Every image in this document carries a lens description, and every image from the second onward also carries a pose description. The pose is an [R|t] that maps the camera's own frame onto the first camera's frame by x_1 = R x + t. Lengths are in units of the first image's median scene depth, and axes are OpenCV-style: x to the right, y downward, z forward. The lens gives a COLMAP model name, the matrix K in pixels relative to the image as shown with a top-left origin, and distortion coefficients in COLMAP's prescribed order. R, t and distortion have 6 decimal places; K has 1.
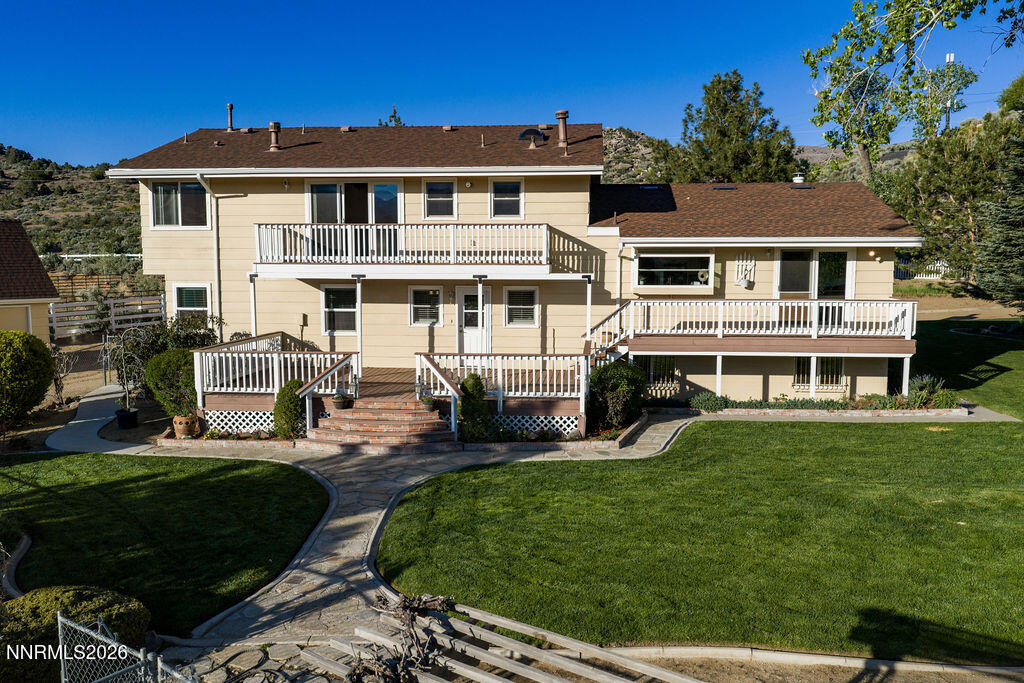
lens RADIAL K [[856.2, 0, 505.3], [0, 856.2, 344.9], [0, 0, 1]] dist [0.009968, -0.017991]
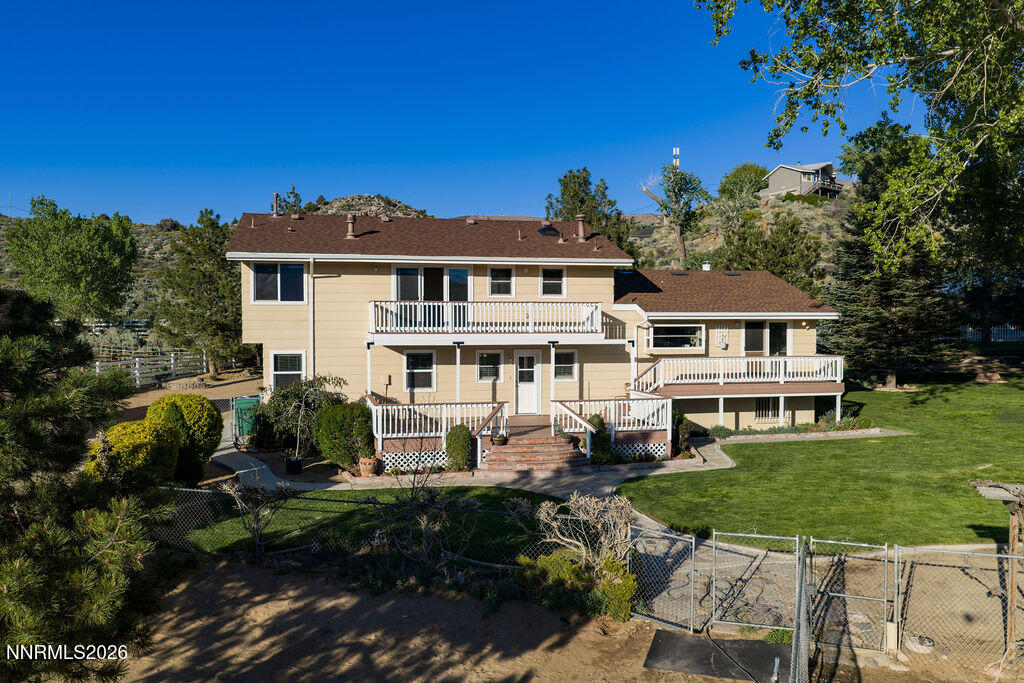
lens RADIAL K [[856.2, 0, 505.8], [0, 856.2, 342.9], [0, 0, 1]] dist [0.009968, -0.017991]
pose [[0.952385, -0.009943, 0.304735, -0.465280], [0.032480, 0.997089, -0.068976, 0.007487], [-0.303162, 0.075590, 0.949936, -0.198512]]
